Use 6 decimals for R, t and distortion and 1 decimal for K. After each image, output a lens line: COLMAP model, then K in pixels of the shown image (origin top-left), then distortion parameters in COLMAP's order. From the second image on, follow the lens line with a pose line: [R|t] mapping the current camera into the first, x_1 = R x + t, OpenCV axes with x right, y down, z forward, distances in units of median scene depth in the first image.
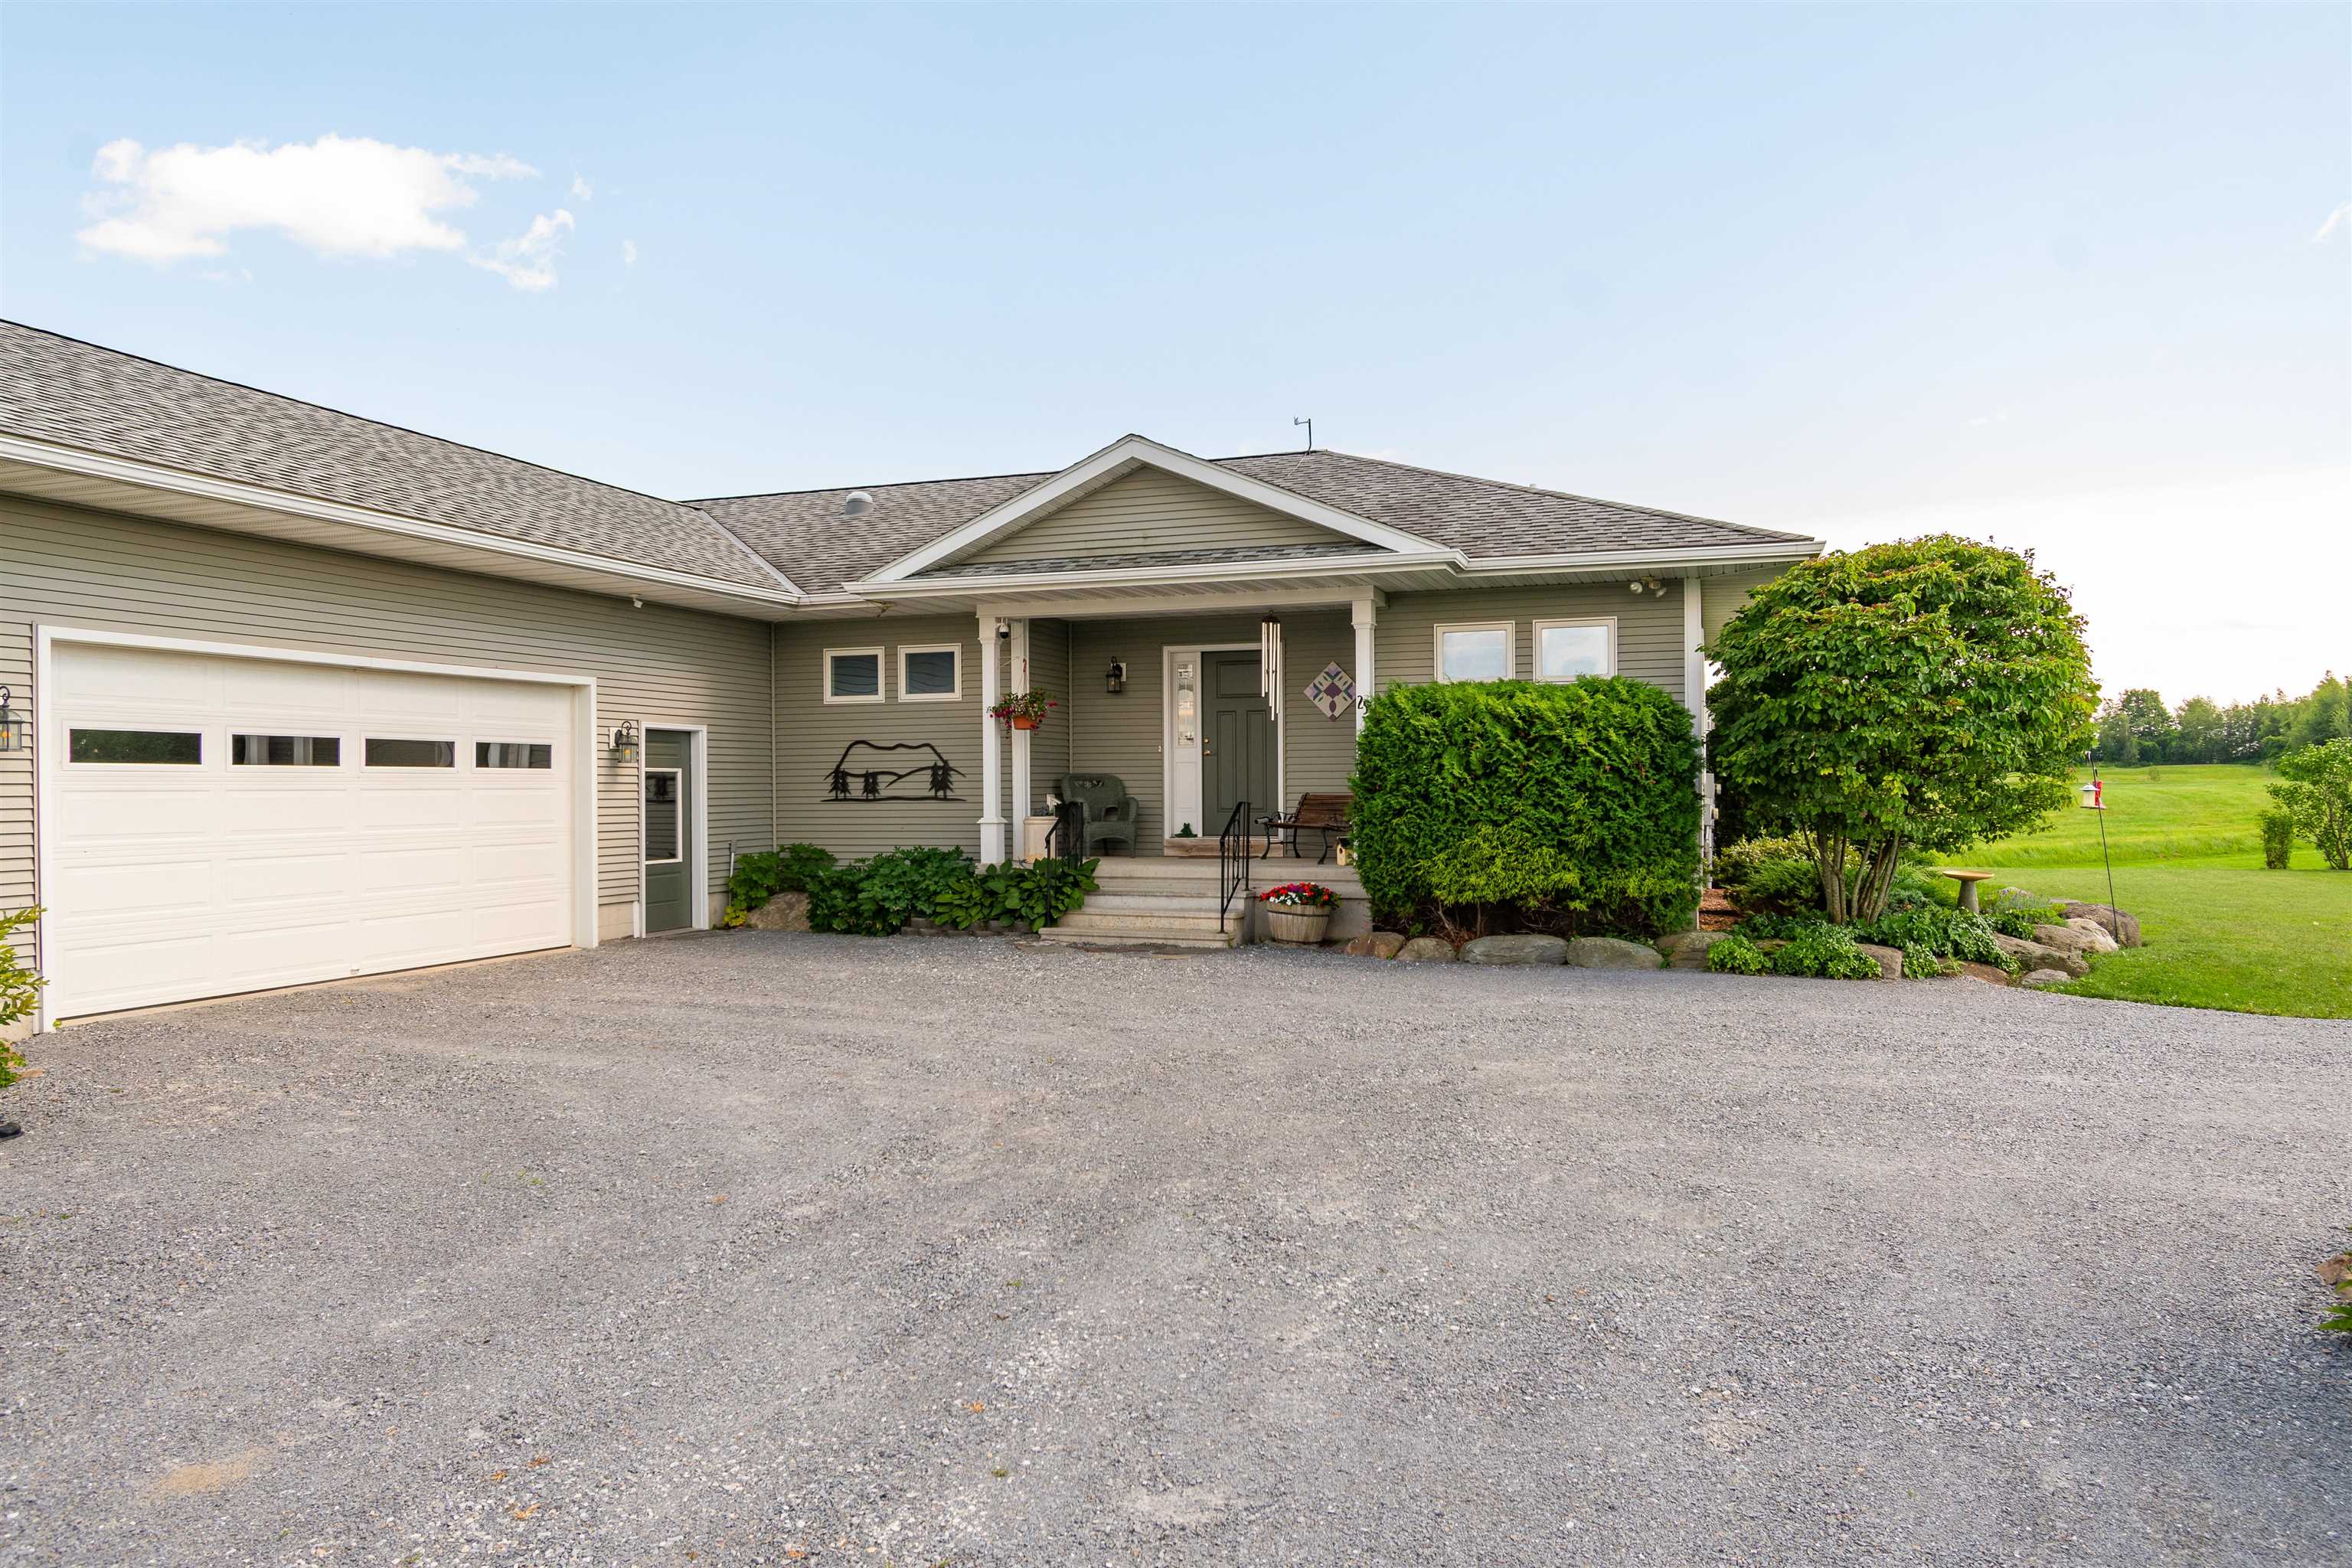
lens RADIAL K [[1629.5, 0, 1176.4], [0, 1629.5, 790.2], [0, 0, 1]] dist [0.007534, 0.023132]
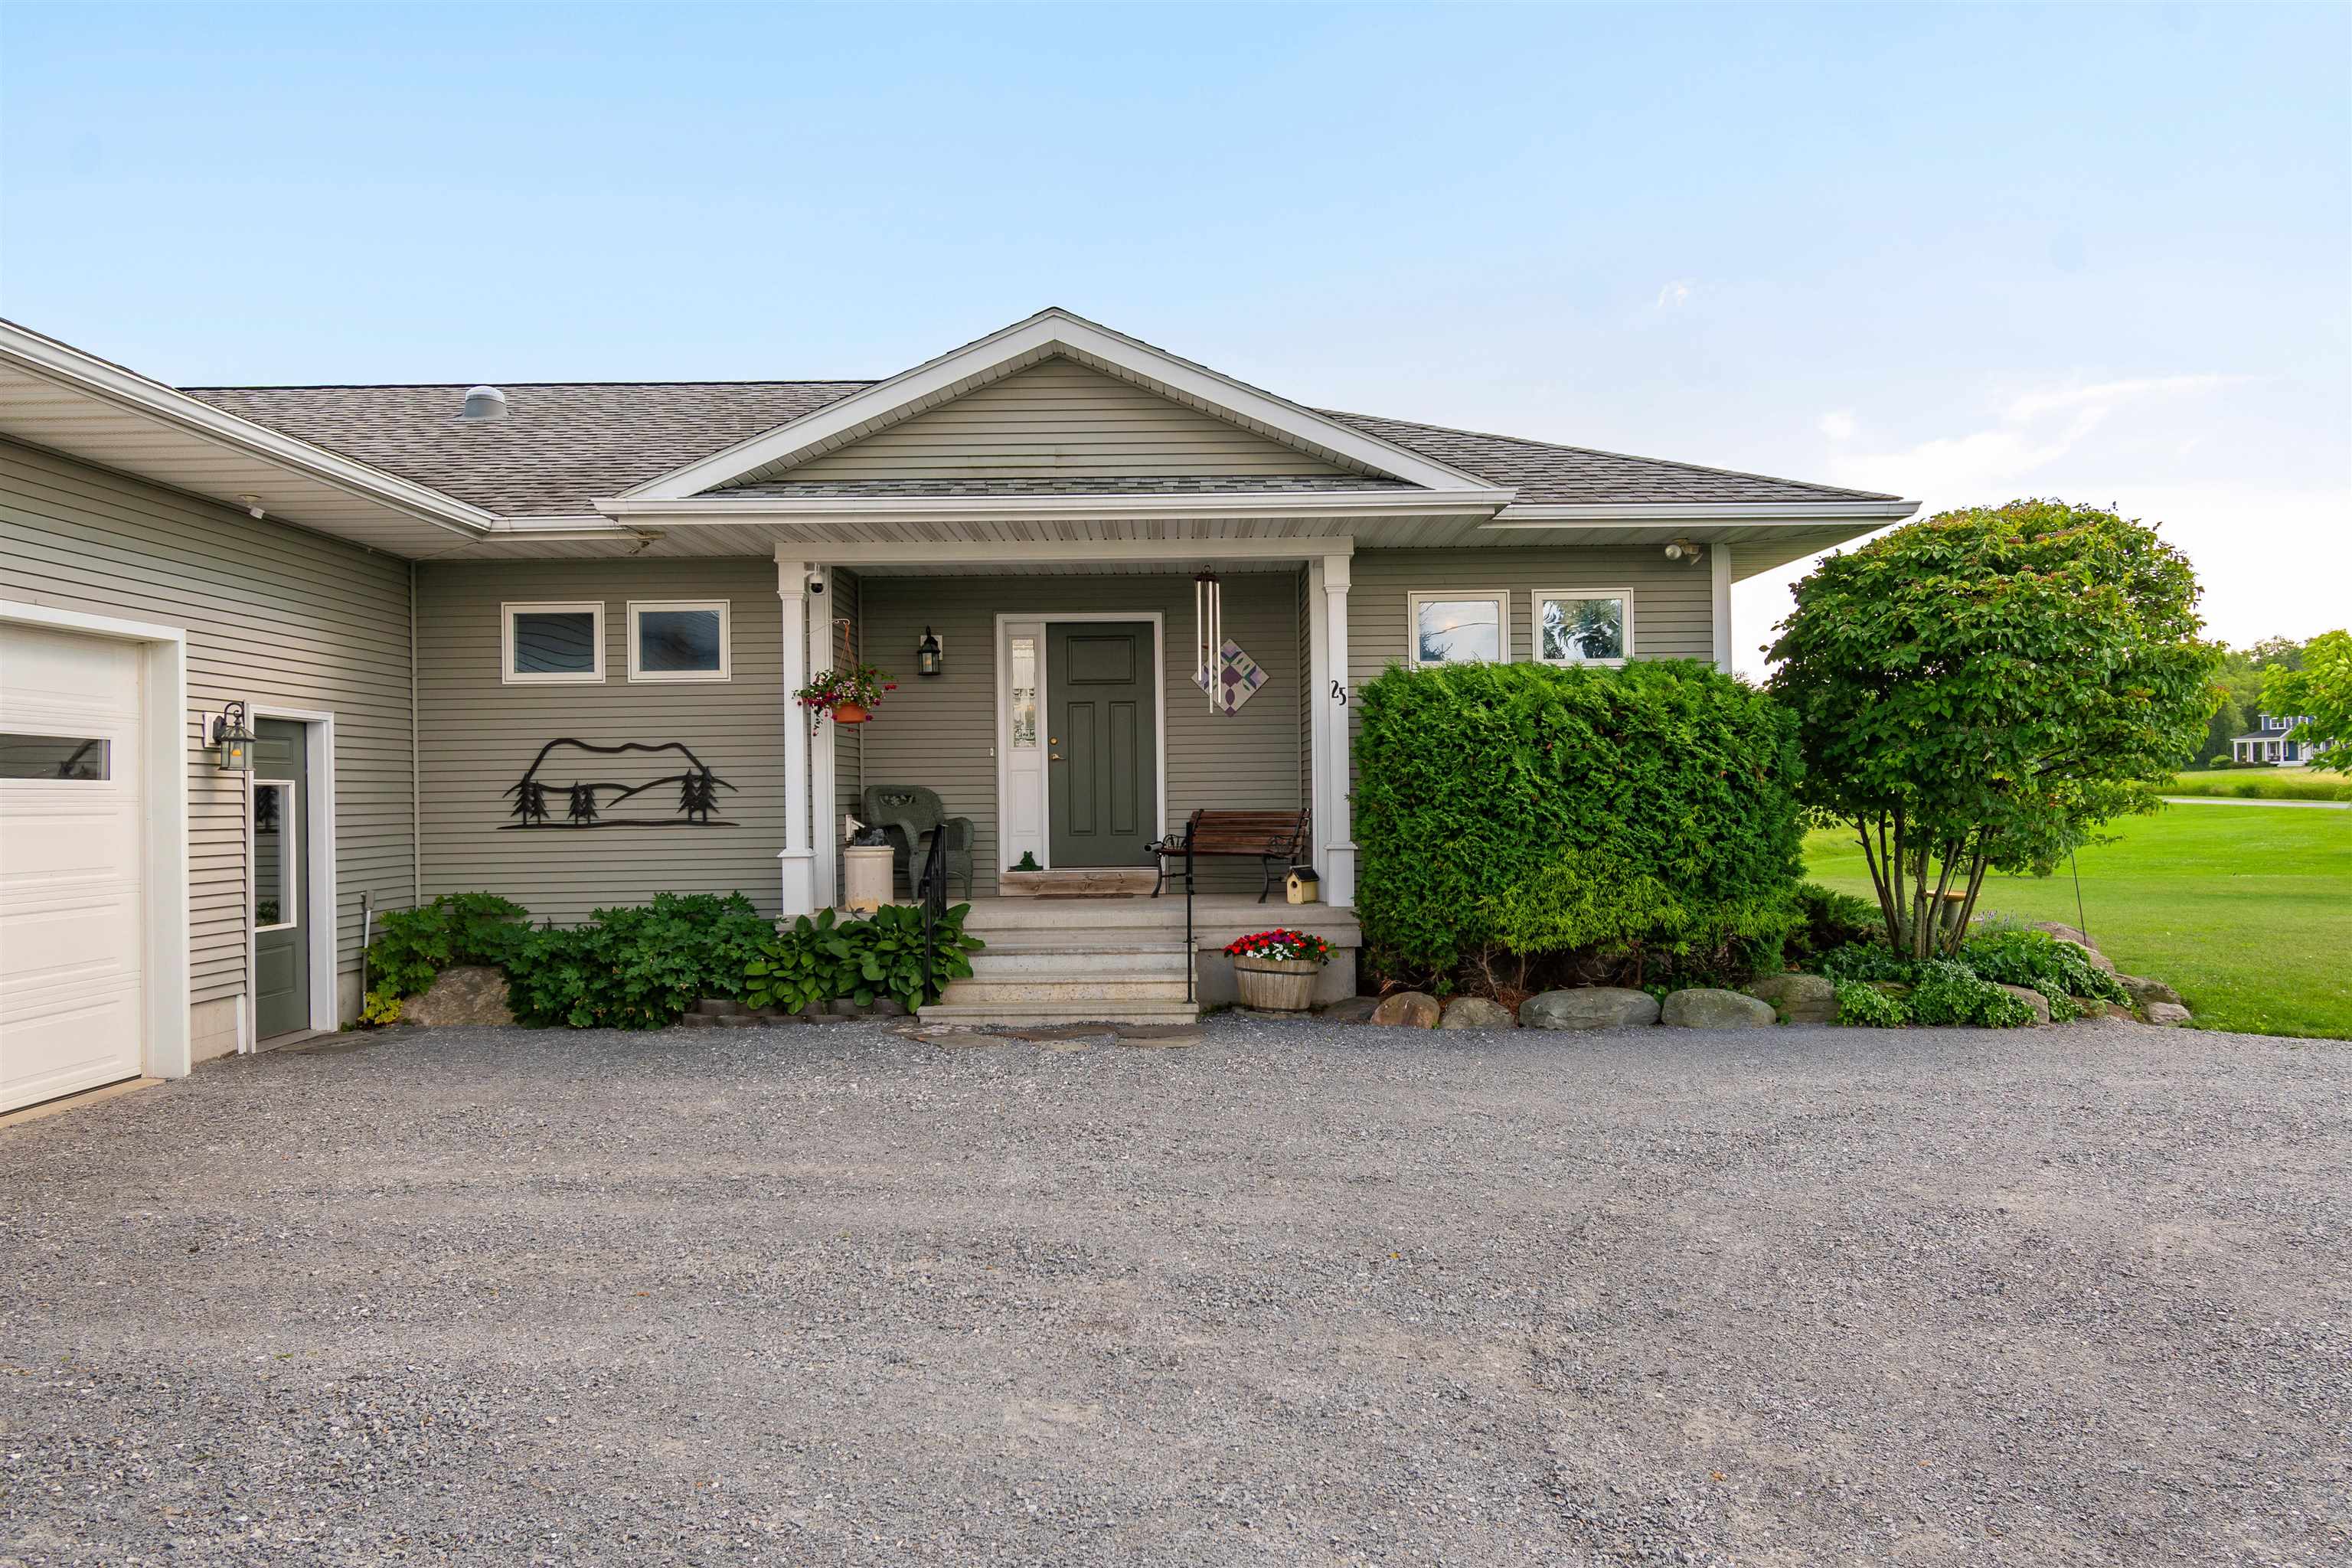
lens RADIAL K [[1747.9, 0, 1233.2], [0, 1747.9, 788.9], [0, 0, 1]] dist [0.004833, 0.001783]
pose [[0.936045, -0.005168, 0.351841, -0.210079], [0.008938, 0.999919, -0.009090, -0.000430], [-0.351766, 0.011653, 0.936016, 0.243177]]
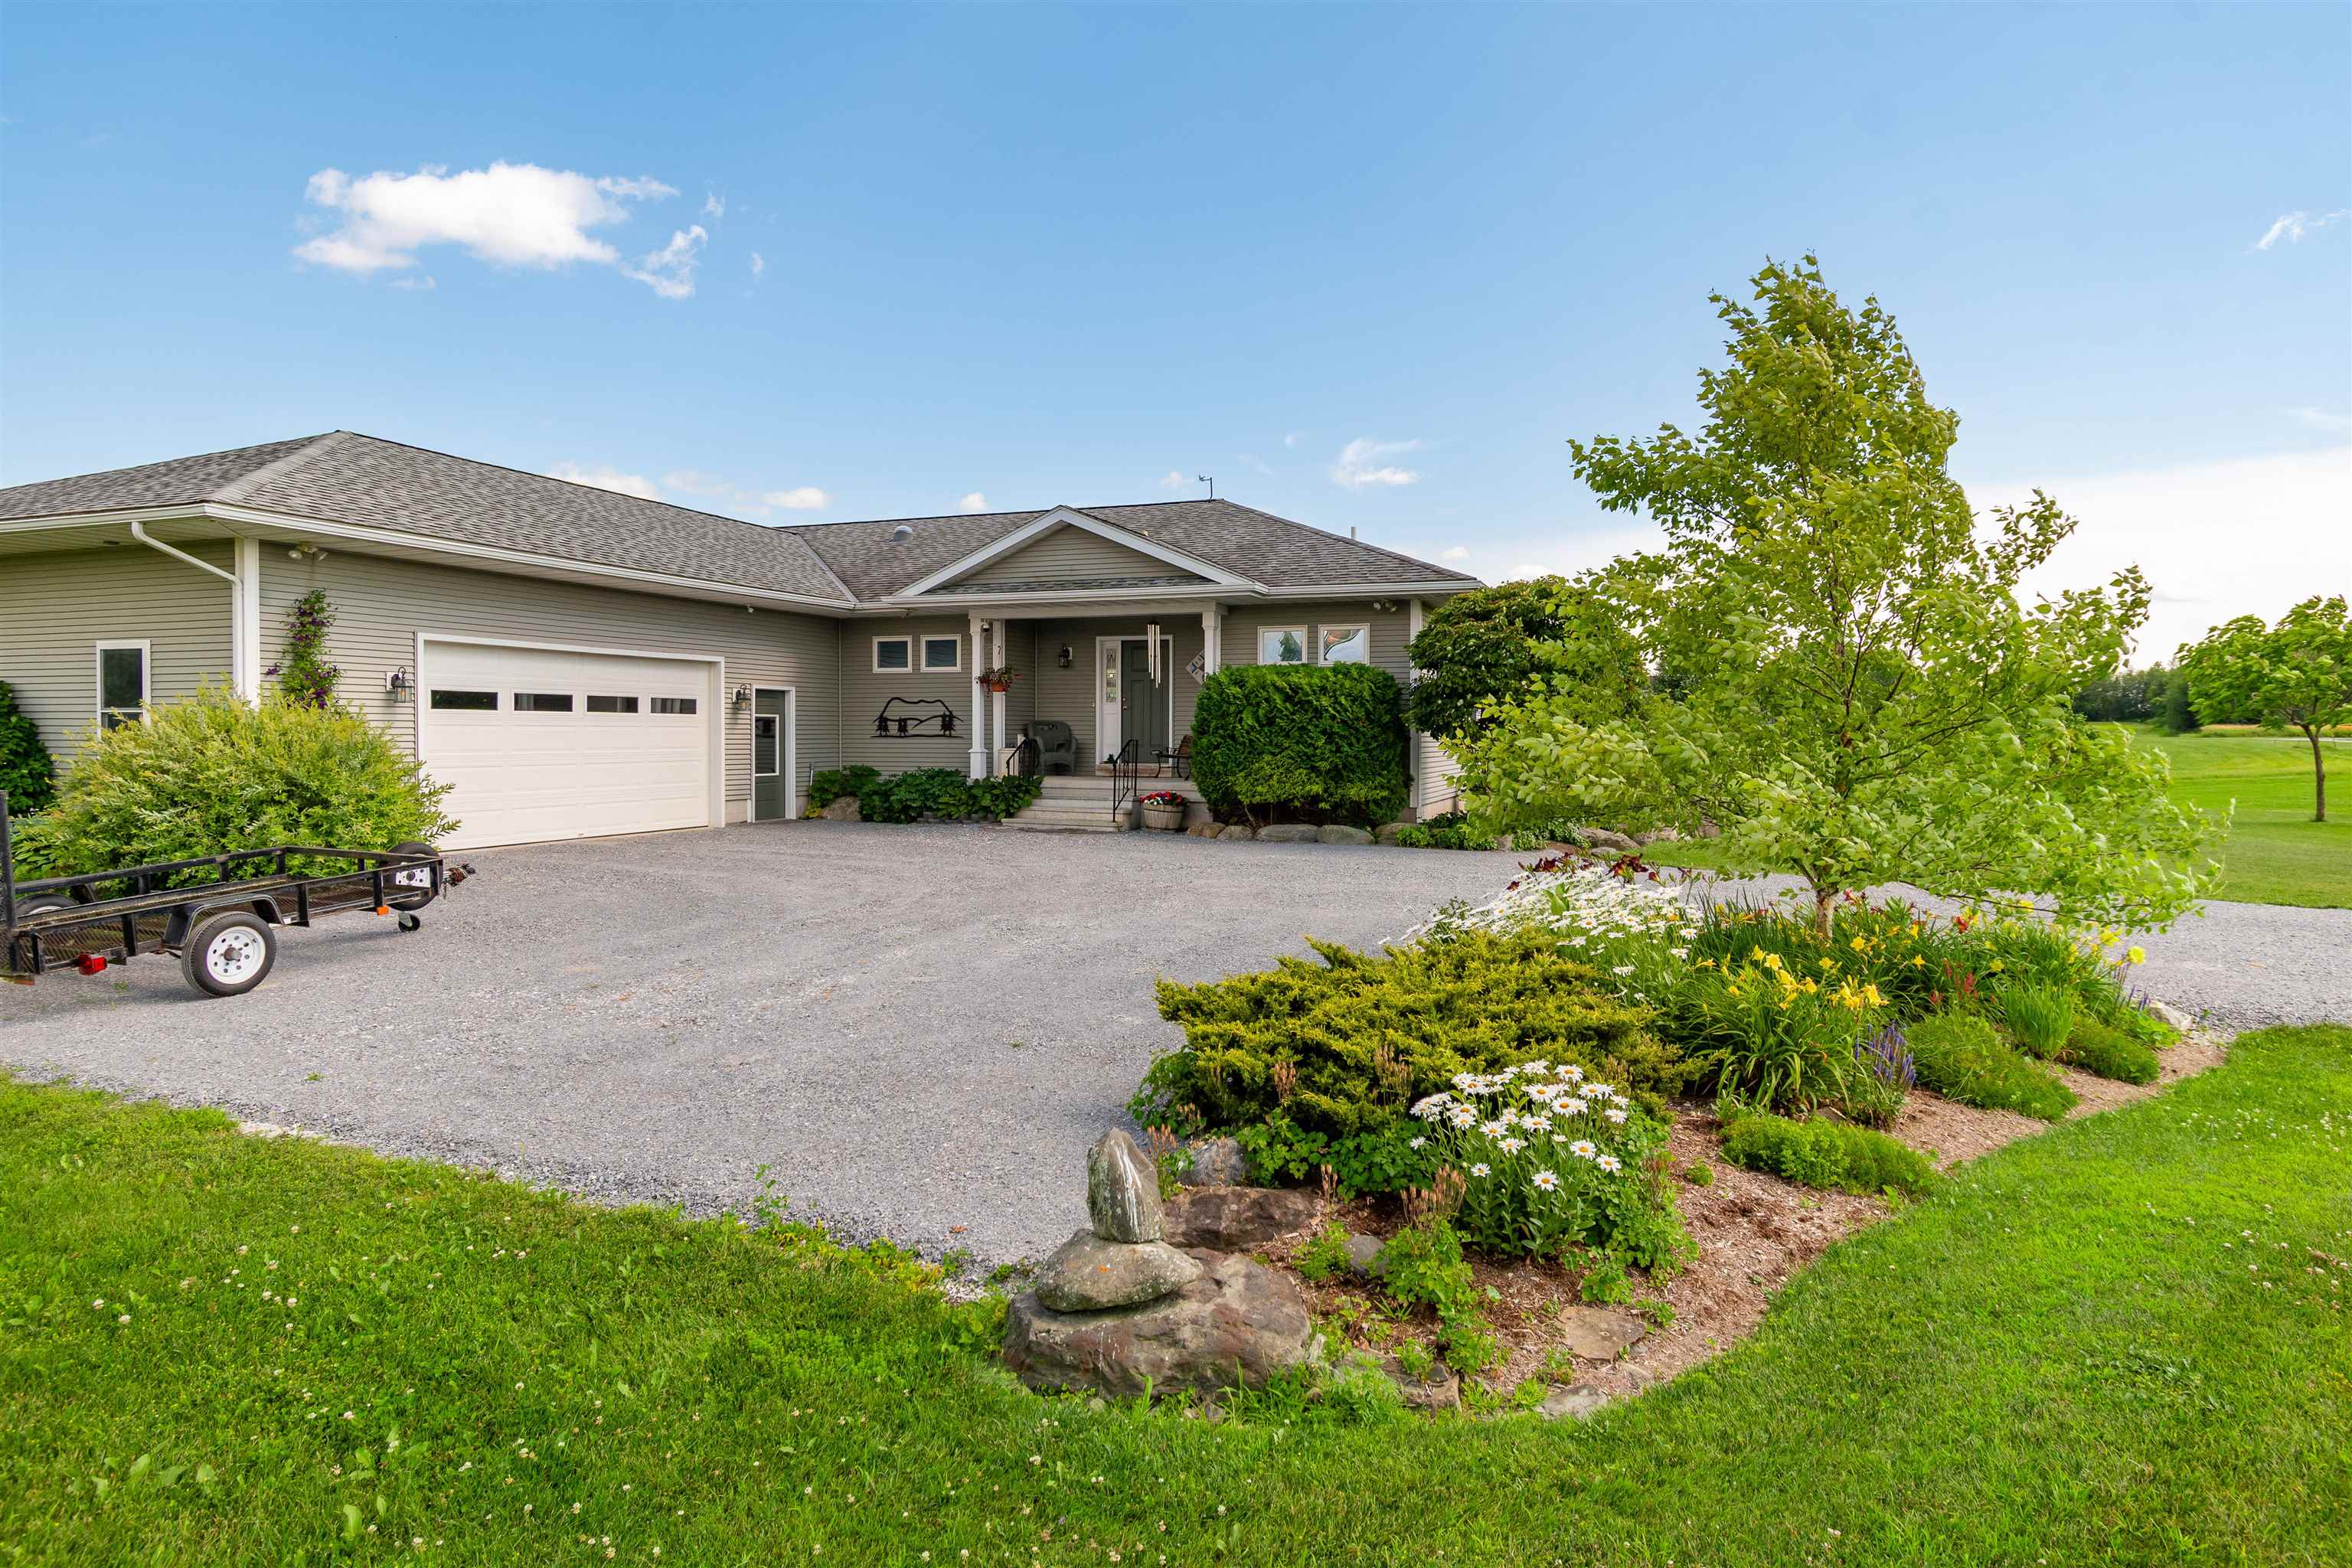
lens RADIAL K [[1418.1, 0, 1174.9], [0, 1418.1, 761.0], [0, 0, 1]] dist [0.016059, 0.000280]
pose [[0.999326, 0.010753, -0.035108, 0.125144], [-0.010101, 0.999774, 0.018696, 0.001564], [0.035301, -0.018328, 0.999209, -0.347918]]
